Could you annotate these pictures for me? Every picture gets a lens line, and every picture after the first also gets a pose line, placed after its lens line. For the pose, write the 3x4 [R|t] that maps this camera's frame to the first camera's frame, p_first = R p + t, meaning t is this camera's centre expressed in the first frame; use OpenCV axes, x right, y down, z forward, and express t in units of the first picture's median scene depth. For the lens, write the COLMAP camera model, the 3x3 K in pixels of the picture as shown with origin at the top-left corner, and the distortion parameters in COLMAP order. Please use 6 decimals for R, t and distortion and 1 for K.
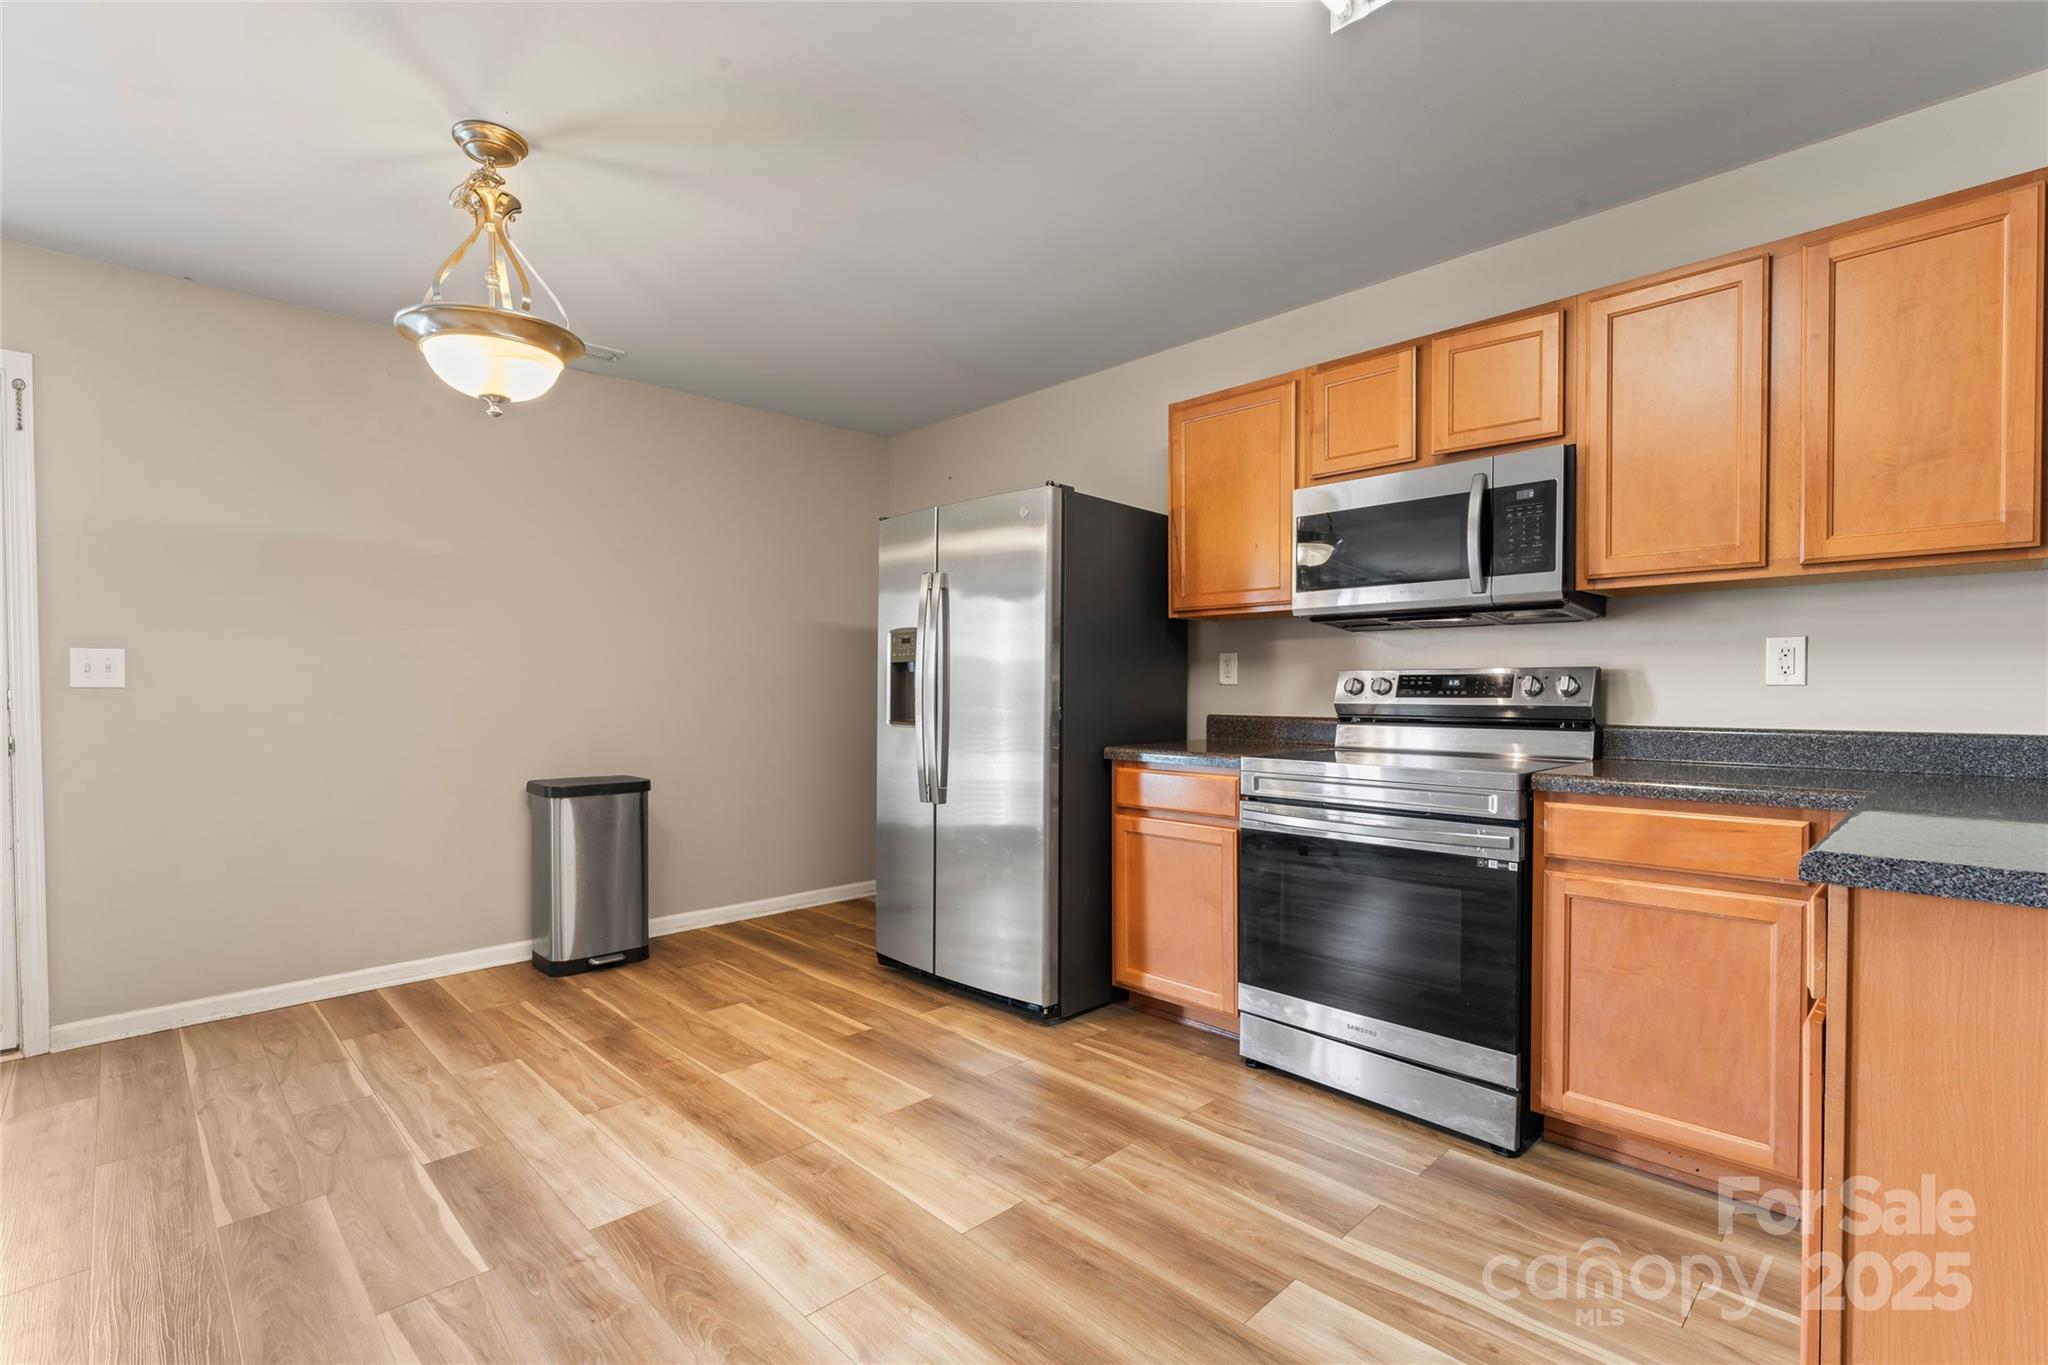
lens RADIAL K [[921.4, 0, 1002.6], [0, 921.4, 716.5], [0, 0, 1]] dist [-0.003848, 0.000505]
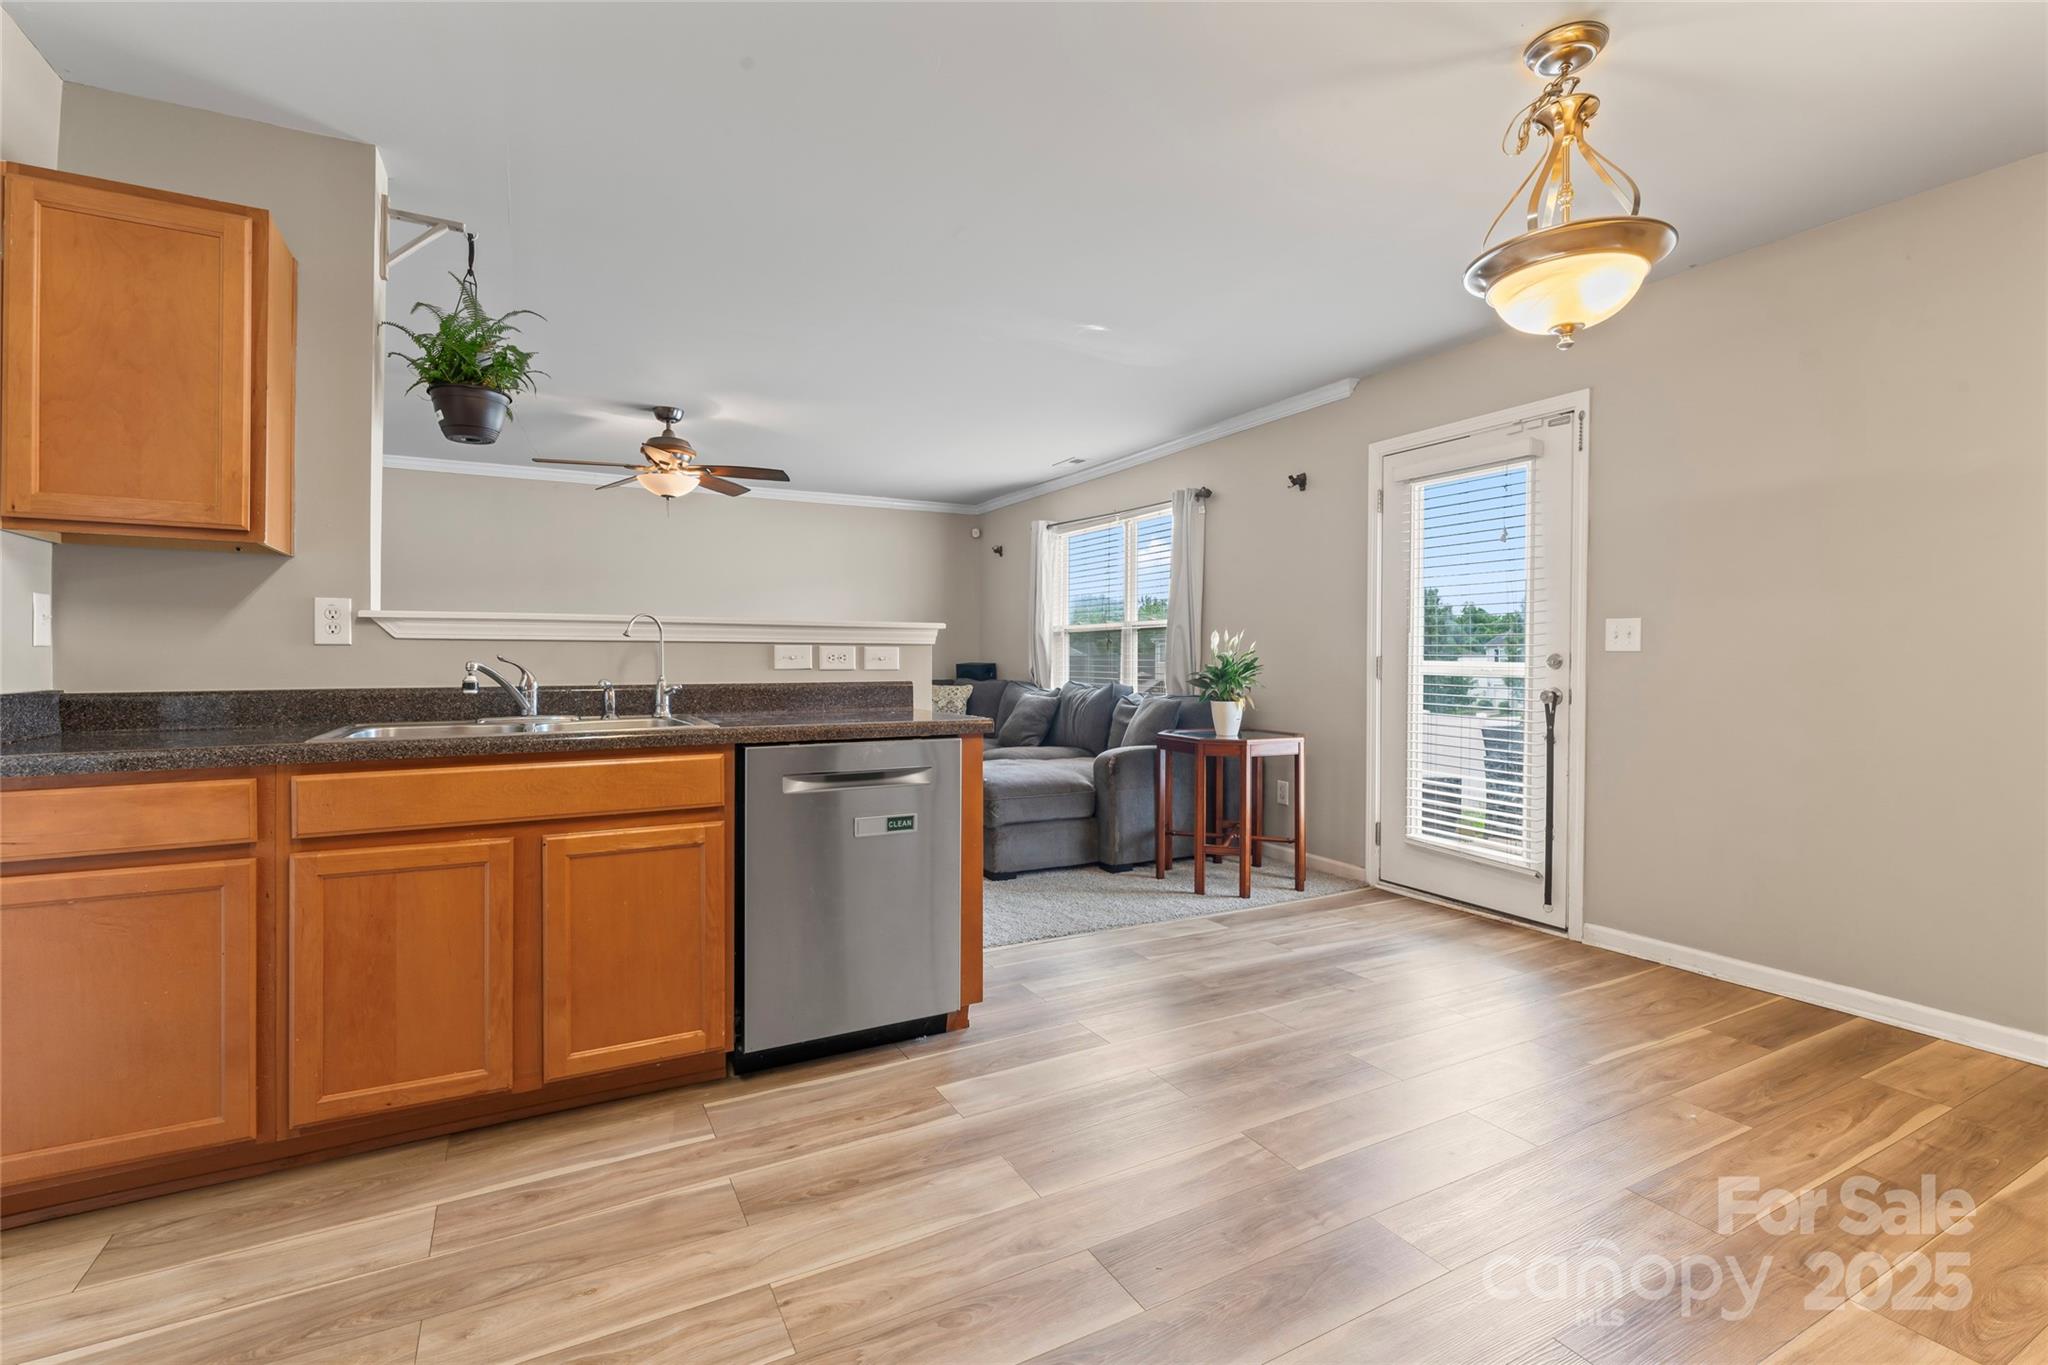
lens RADIAL K [[921.4, 0, 1026.3], [0, 921.4, 660.2], [0, 0, 1]] dist [-0.003848, 0.000505]
pose [[-0.265198, 0.006065, -0.964175, 0.406516], [-0.030203, 0.999437, 0.014595, -0.016015], [0.963721, 0.032992, -0.264865, 0.642976]]
